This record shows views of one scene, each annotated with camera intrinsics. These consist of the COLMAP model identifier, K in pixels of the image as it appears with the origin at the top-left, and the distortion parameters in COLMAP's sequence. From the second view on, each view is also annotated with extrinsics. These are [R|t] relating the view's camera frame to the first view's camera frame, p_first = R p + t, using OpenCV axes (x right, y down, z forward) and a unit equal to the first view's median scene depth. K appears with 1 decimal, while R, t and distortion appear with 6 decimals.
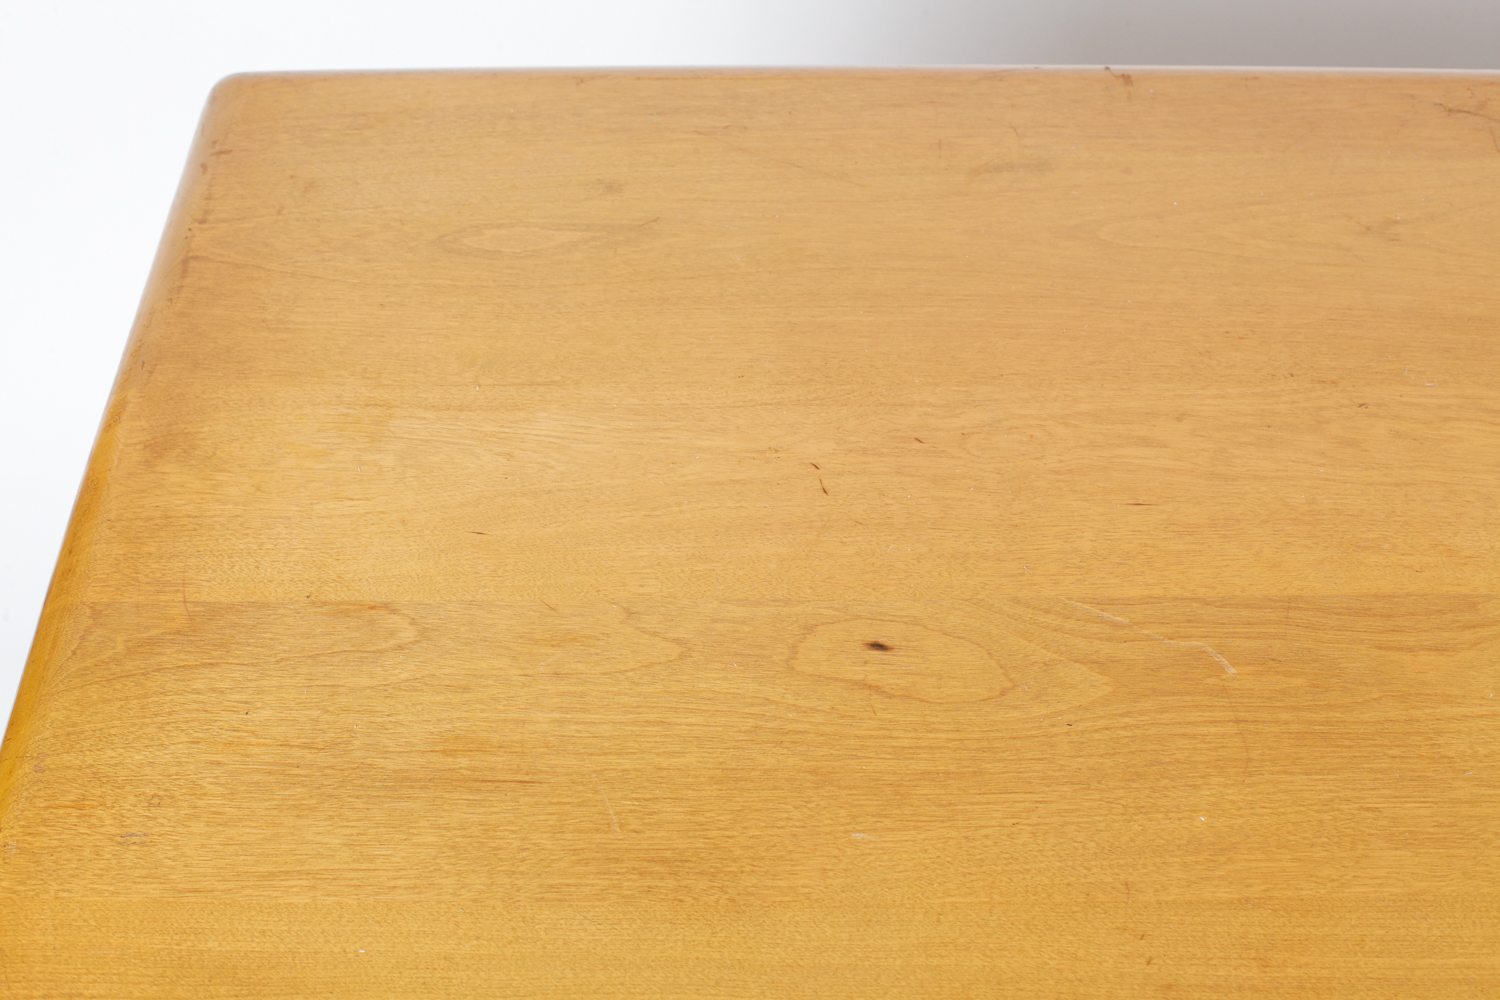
lens RADIAL K [[2260.2, 0, 747.9], [0, 2260.2, 508.9], [0, 0, 1]] dist [-0.154097, 0.000000]
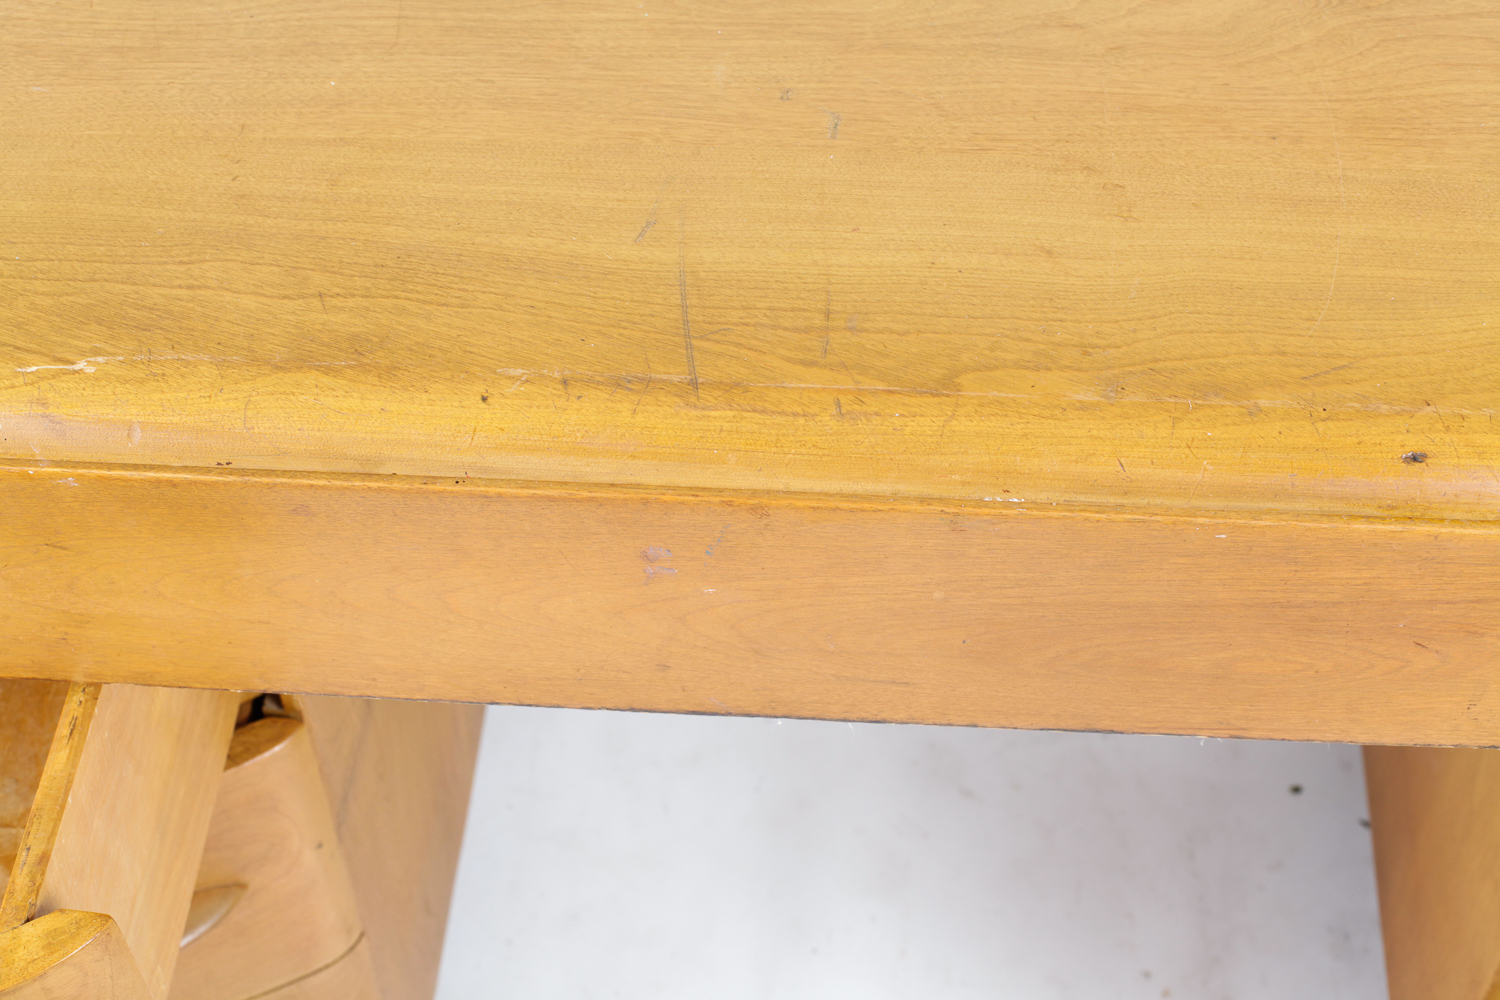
lens RADIAL K [[2260.2, 0, 746.5], [0, 2260.2, 498.9], [0, 0, 1]] dist [-0.154097, 0.000000]
pose [[0.997703, 0.044378, -0.051171, 0.444956], [-0.041668, 0.997732, 0.052866, 0.259943], [0.053401, -0.050613, 0.997290, -0.107500]]
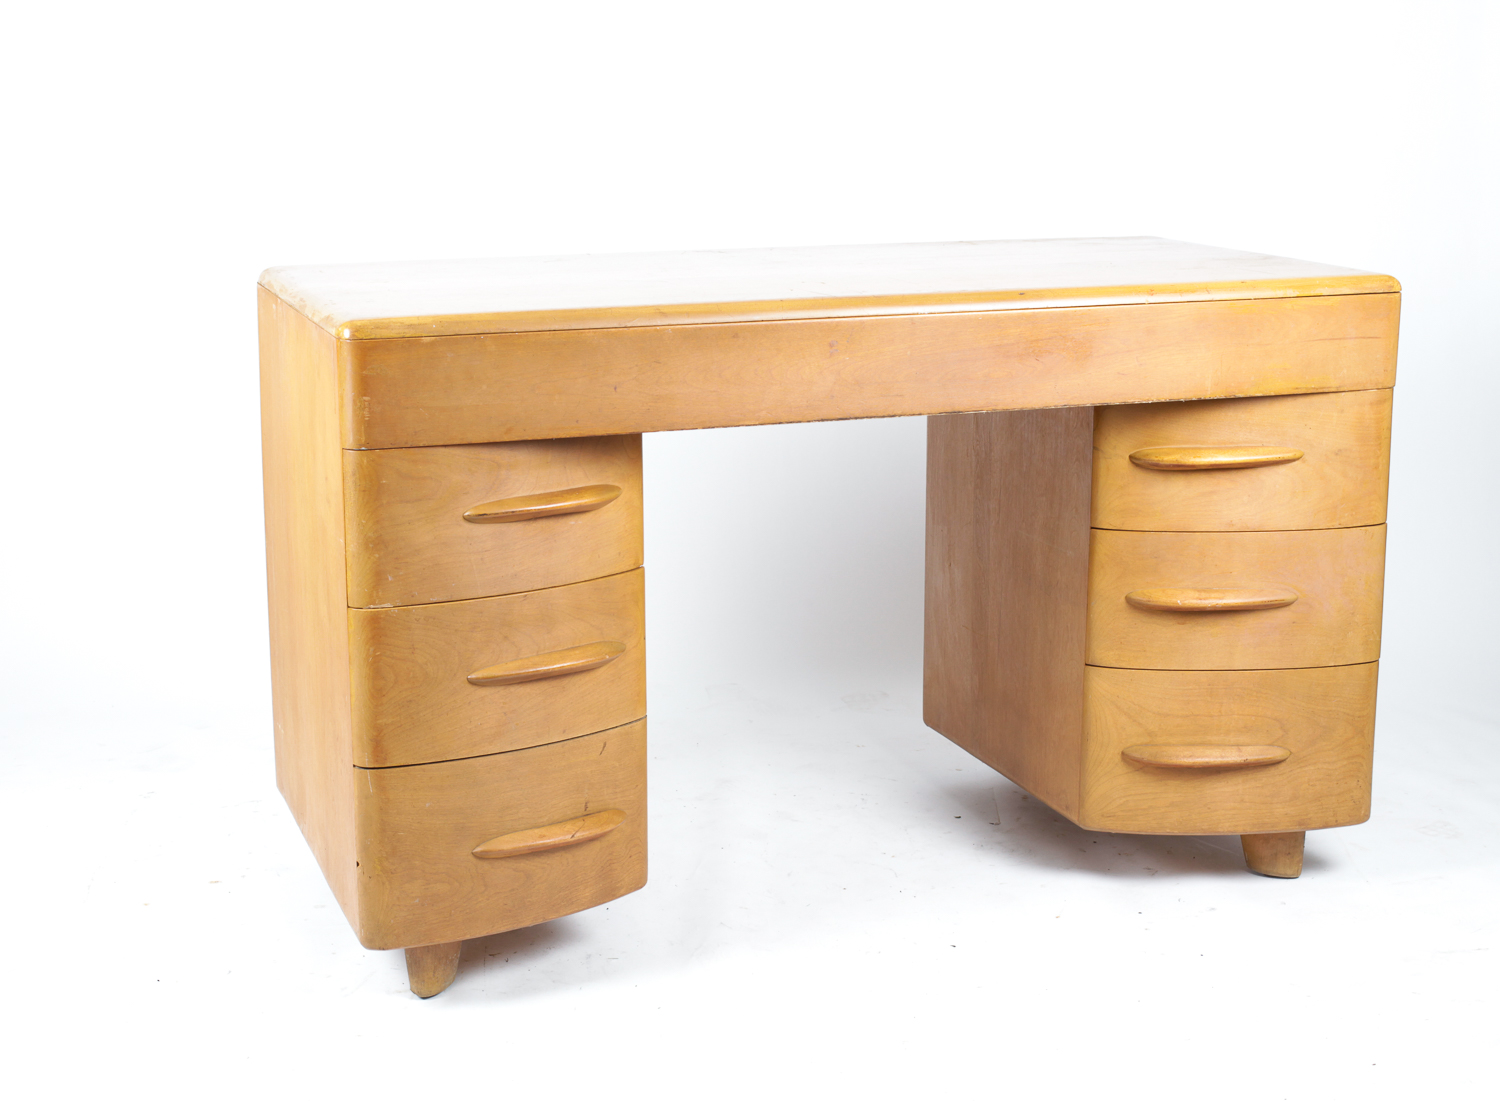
lens RADIAL K [[2463.1, 0, 669.5], [0, 2463.1, 504.1], [0, 0, 1]] dist [-0.139811, 0.000000]
pose [[0.949593, -0.055840, 0.308473, -0.944656], [0.216637, 0.828133, -0.516976, 2.269557], [-0.226589, 0.557743, 0.798486, -1.783290]]
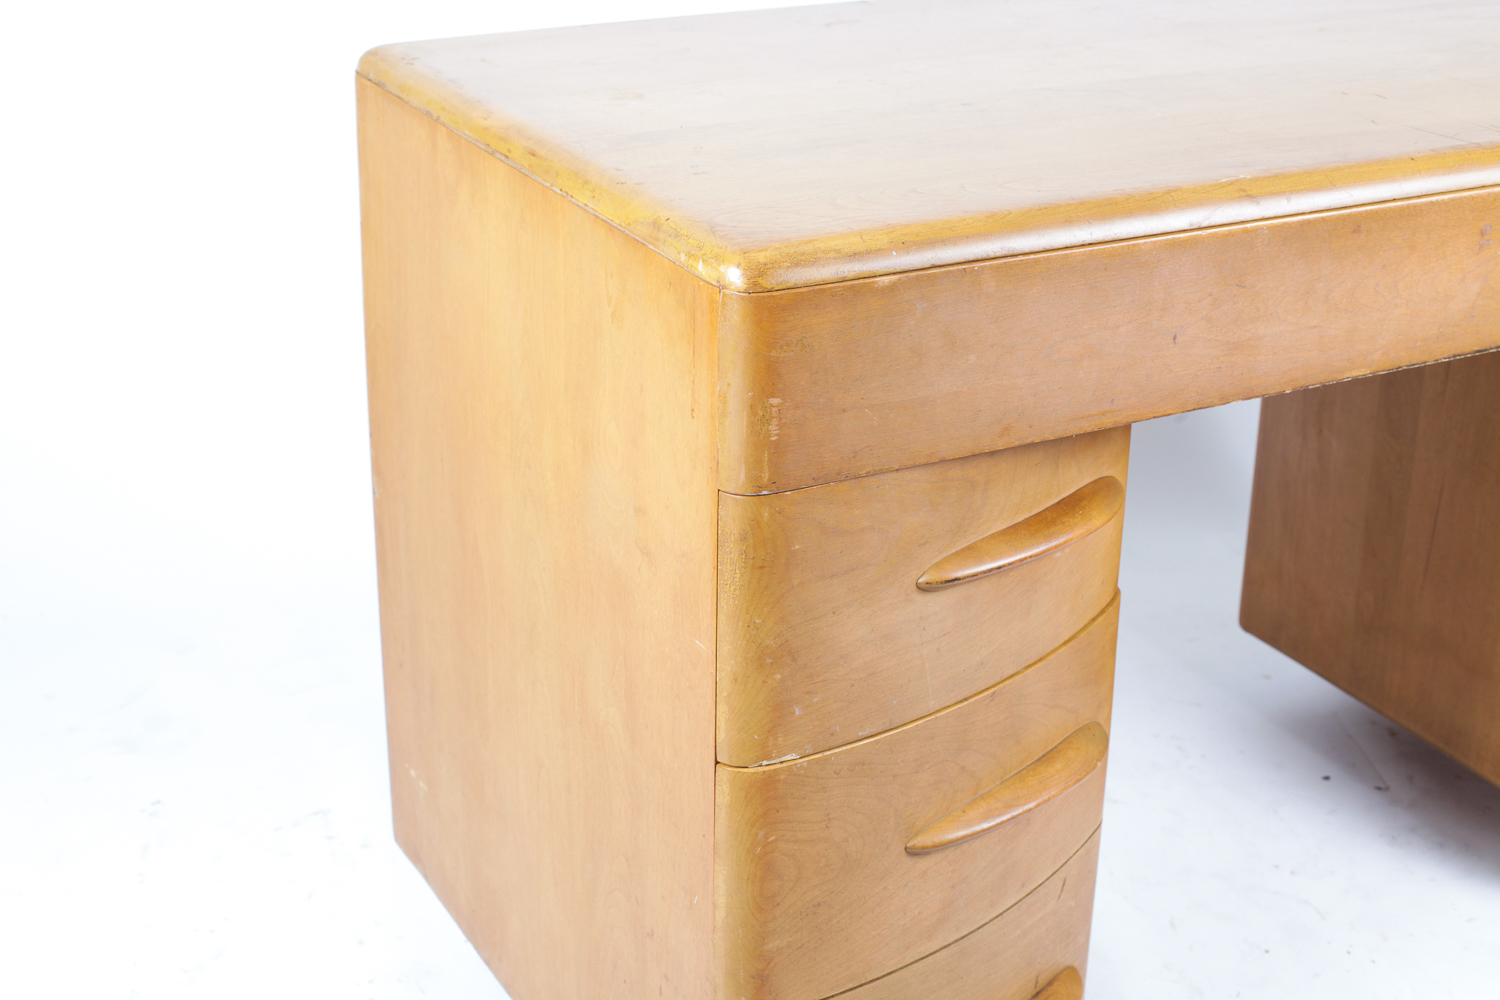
lens RADIAL K [[2260.2, 0, 747.3], [0, 2260.2, 495.6], [0, 0, 1]] dist [-0.154097, 0.000000]
pose [[0.876473, -0.166101, 0.451890, -1.038185], [0.320976, 0.901173, -0.291312, 0.868848], [-0.358844, 0.400373, 0.843168, -0.422532]]
